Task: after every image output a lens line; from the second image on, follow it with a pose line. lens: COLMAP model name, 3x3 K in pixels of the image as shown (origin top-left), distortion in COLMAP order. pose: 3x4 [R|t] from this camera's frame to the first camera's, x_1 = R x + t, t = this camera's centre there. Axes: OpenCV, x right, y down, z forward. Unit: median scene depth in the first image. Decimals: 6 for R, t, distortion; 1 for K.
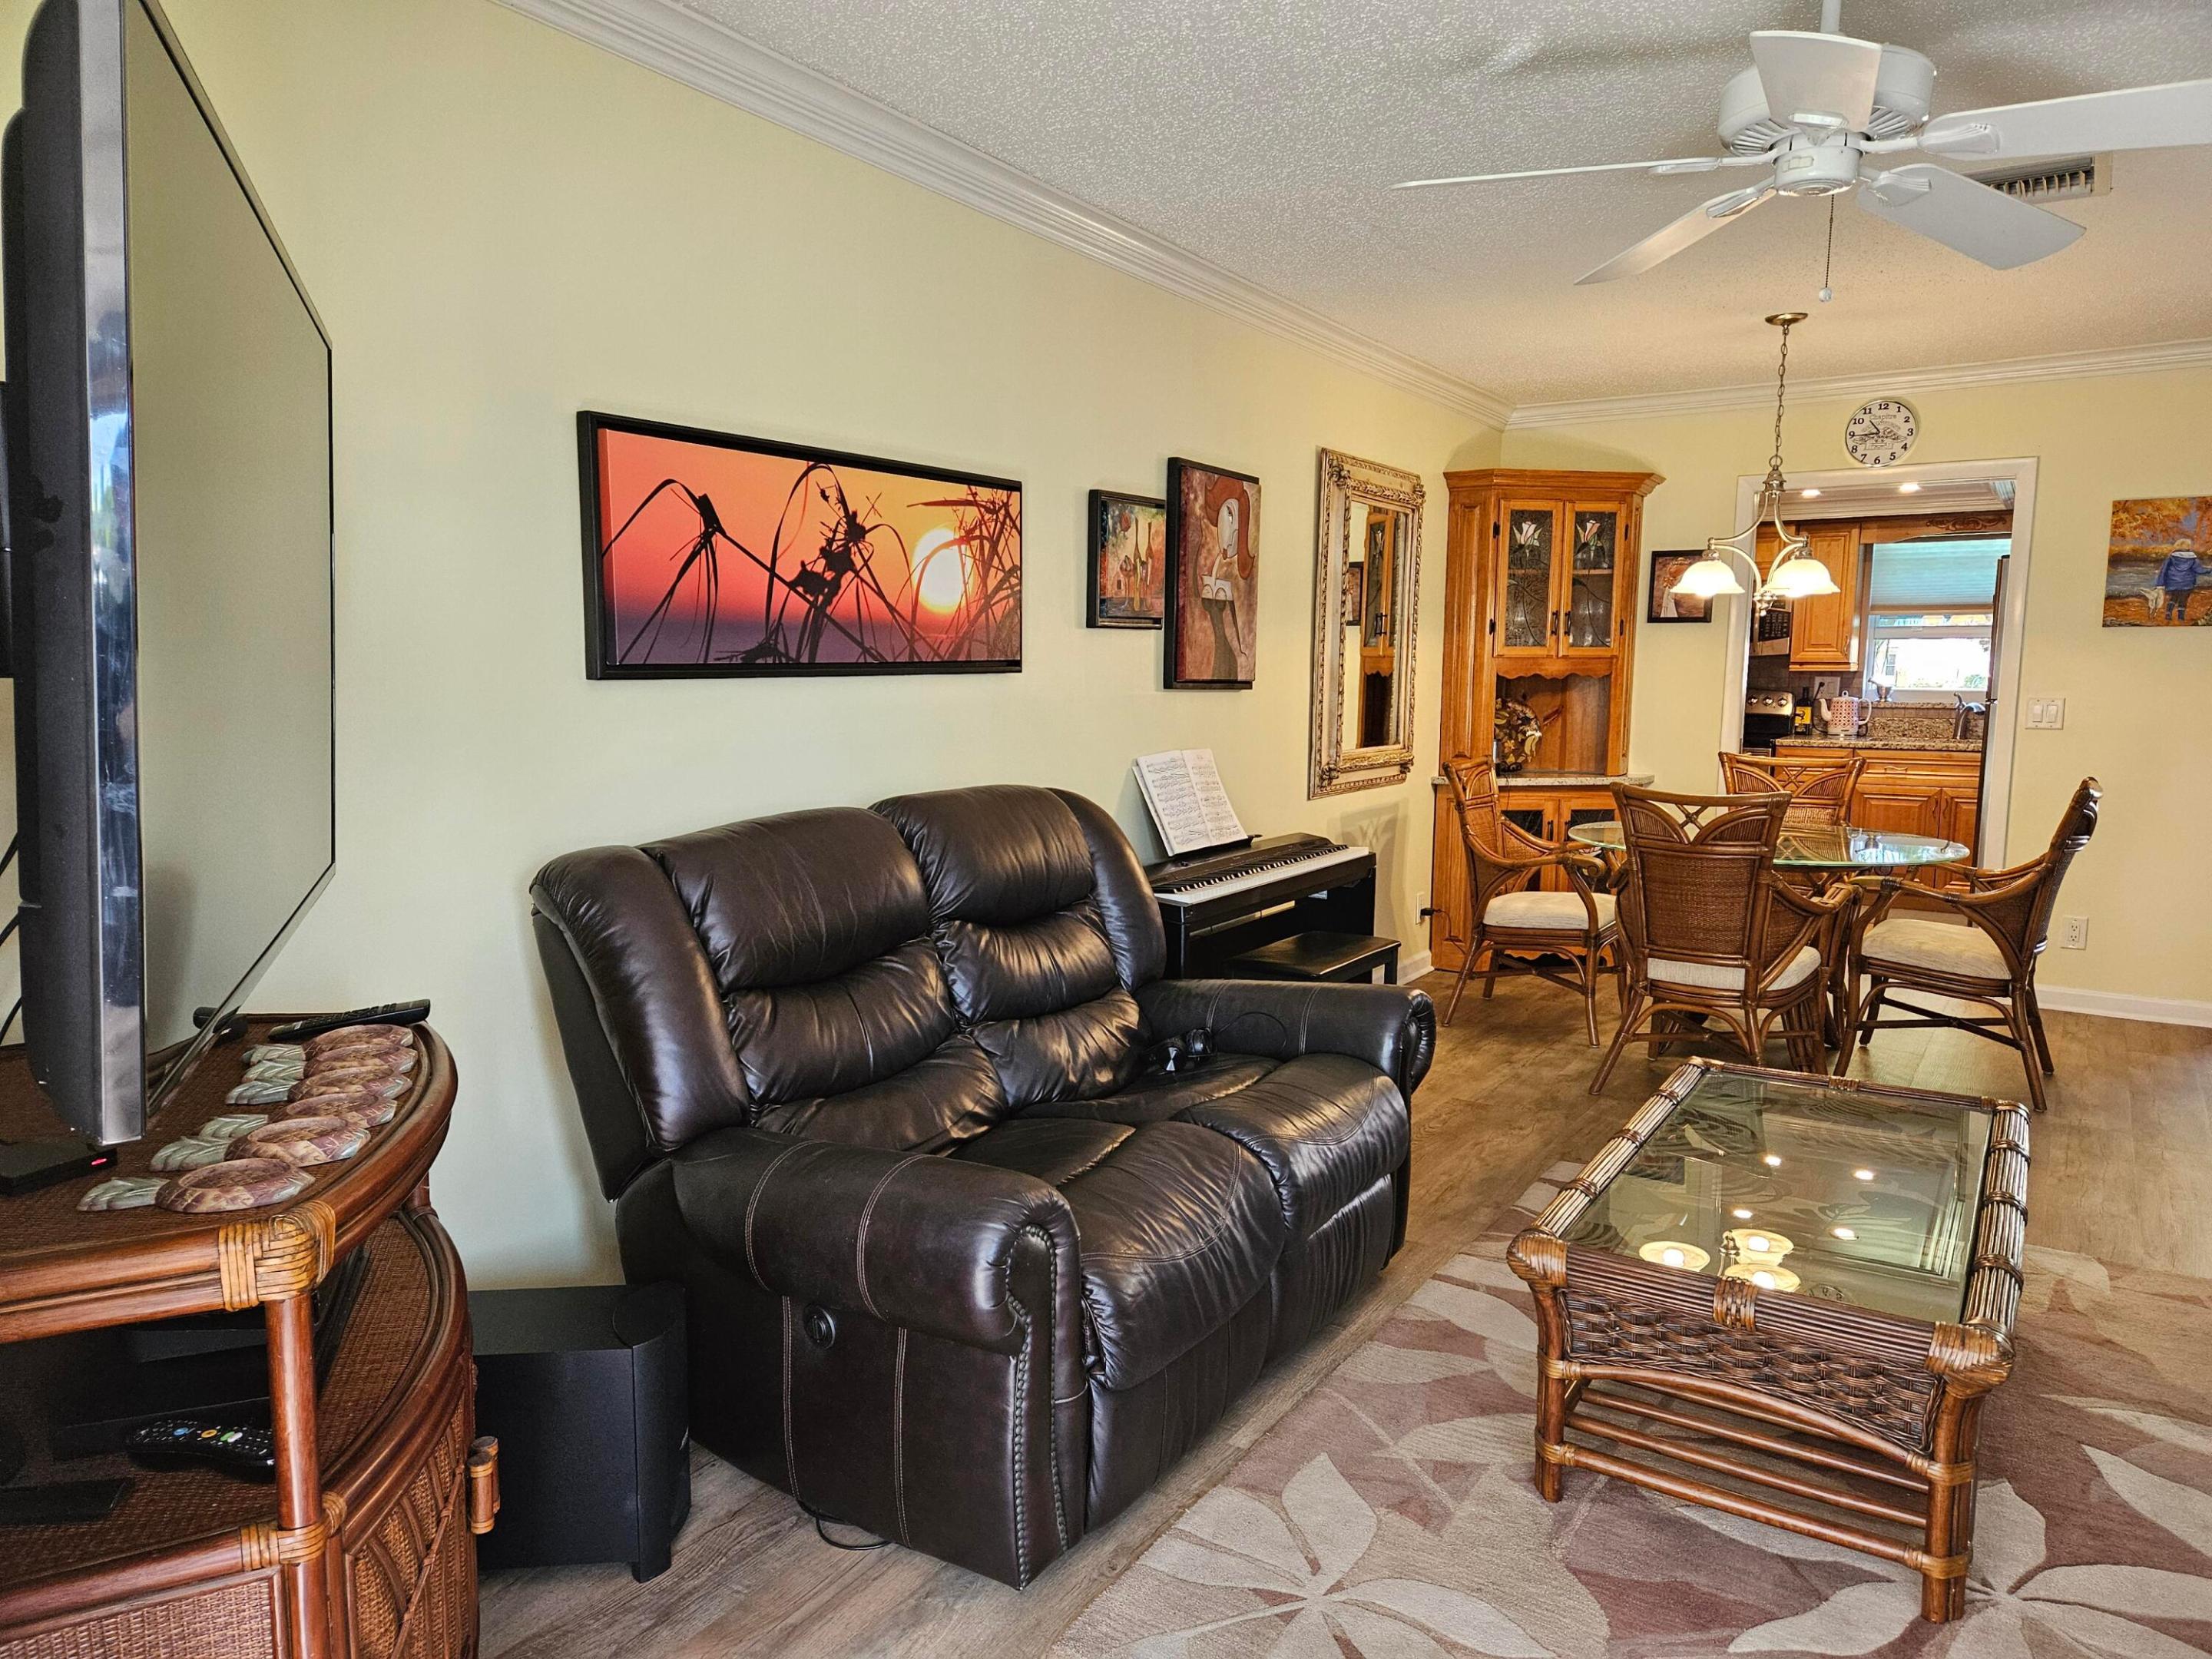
lens RADIAL K [[1503.1, 0, 1091.2], [0, 1503.1, 840.9], [0, 0, 1]] dist [0.078237, -0.062699]
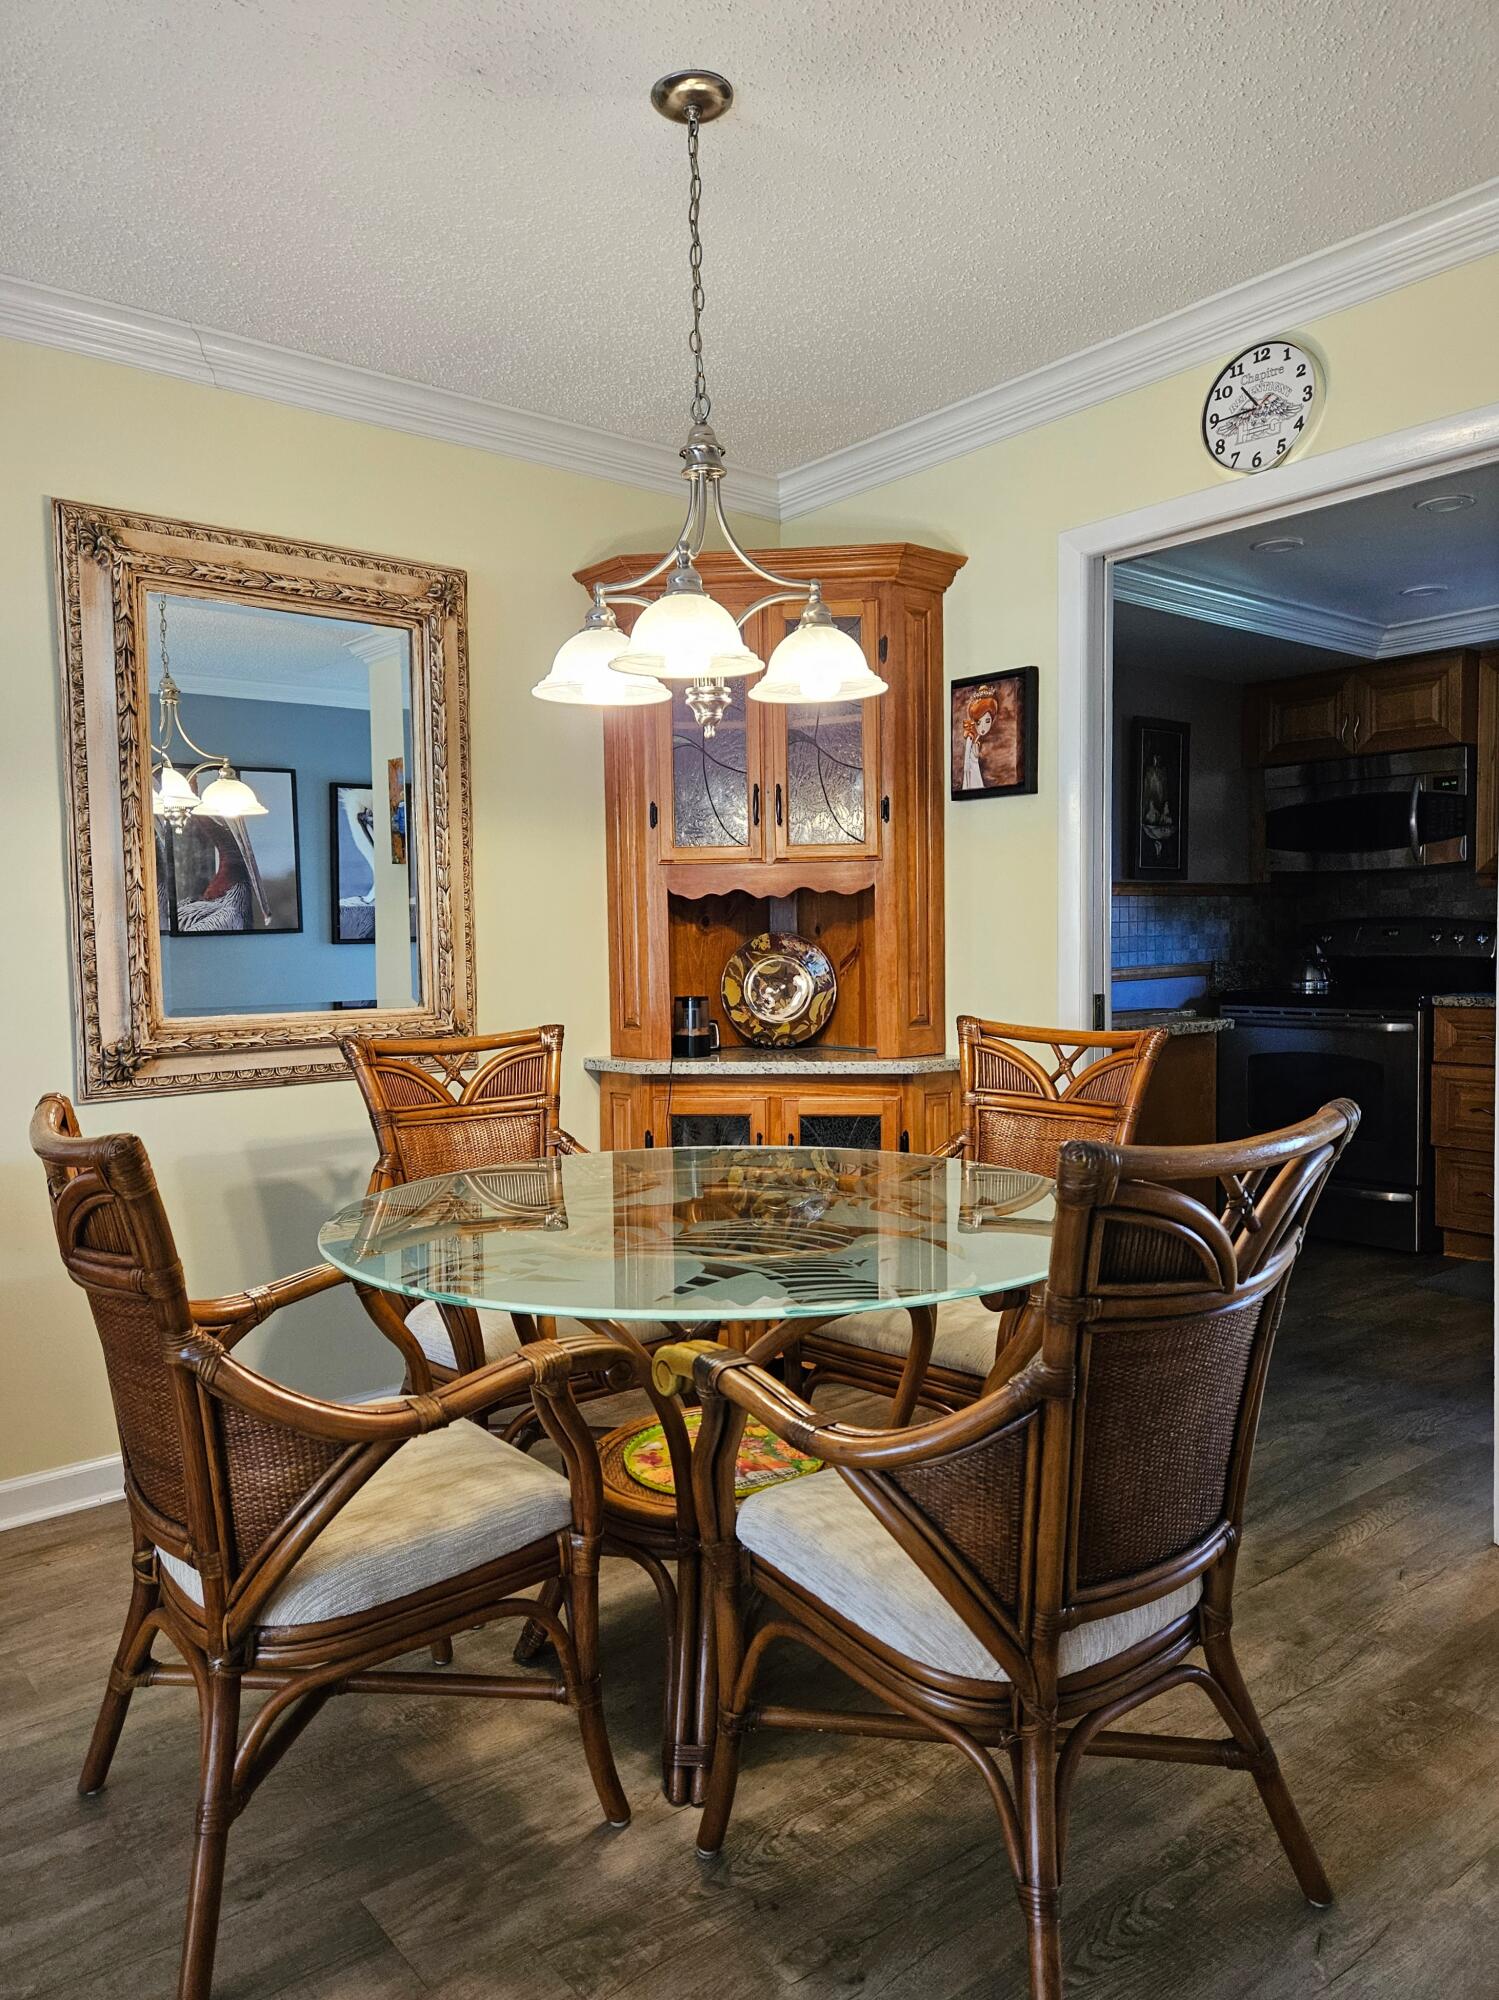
lens RADIAL K [[1359.0, 0, 757.3], [0, 1359.0, 997.3], [0, 0, 1]] dist [0.078237, -0.062699]
pose [[0.951351, -0.009152, -0.307973, 0.491441], [-0.012115, 0.997675, -0.067070, -0.033090], [0.307871, 0.067538, 0.949028, 0.511978]]
